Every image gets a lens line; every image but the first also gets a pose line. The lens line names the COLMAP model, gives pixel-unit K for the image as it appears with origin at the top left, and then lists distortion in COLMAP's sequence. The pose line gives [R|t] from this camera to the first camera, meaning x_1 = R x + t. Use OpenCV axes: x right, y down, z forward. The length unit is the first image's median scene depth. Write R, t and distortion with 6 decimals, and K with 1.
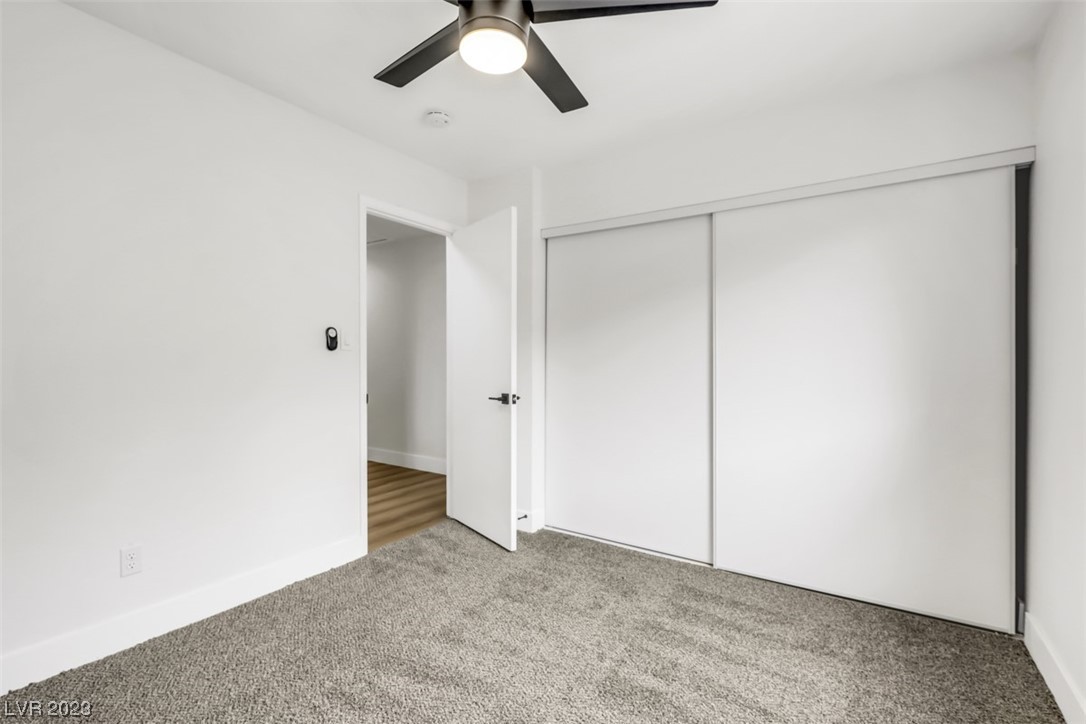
lens RADIAL K [[505.9, 0, 543.0], [0, 505.9, 362.0], [0, 0, 1]] dist [-0.001151, -0.000468]
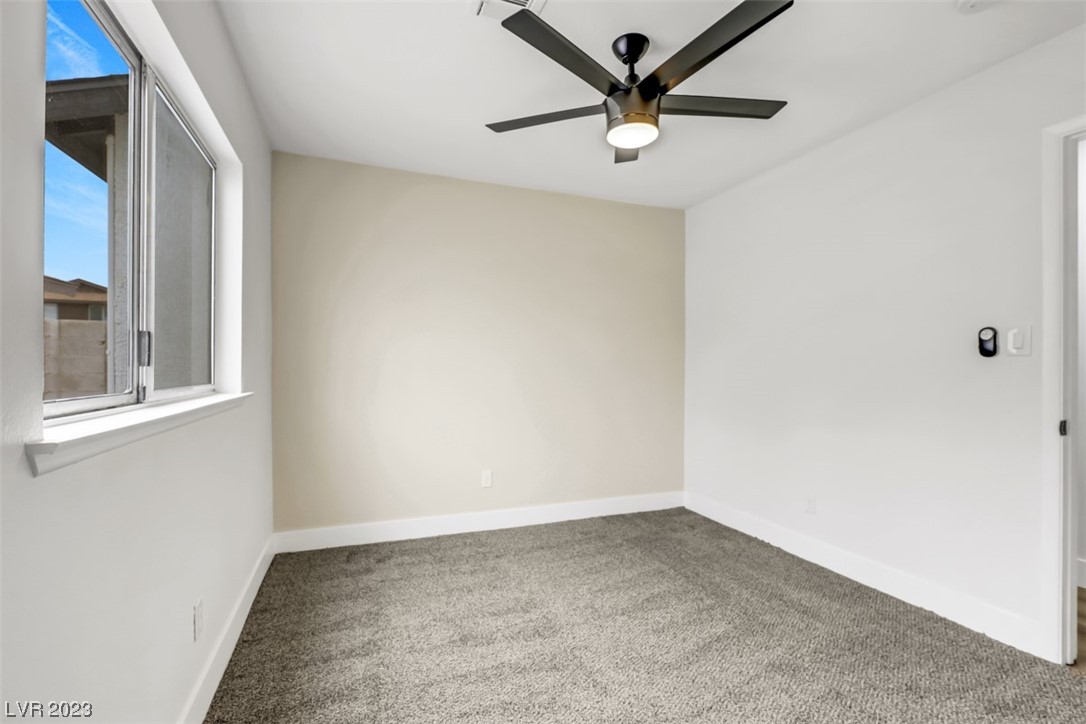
lens RADIAL K [[505.9, 0, 543.0], [0, 505.9, 362.0], [0, 0, 1]] dist [-0.001151, -0.000468]
pose [[-0.592363, -0.019438, -0.805437, 0.628764], [-0.018393, 0.999775, -0.010601, 0.007129], [0.805462, 0.008535, -0.592587, 0.913731]]
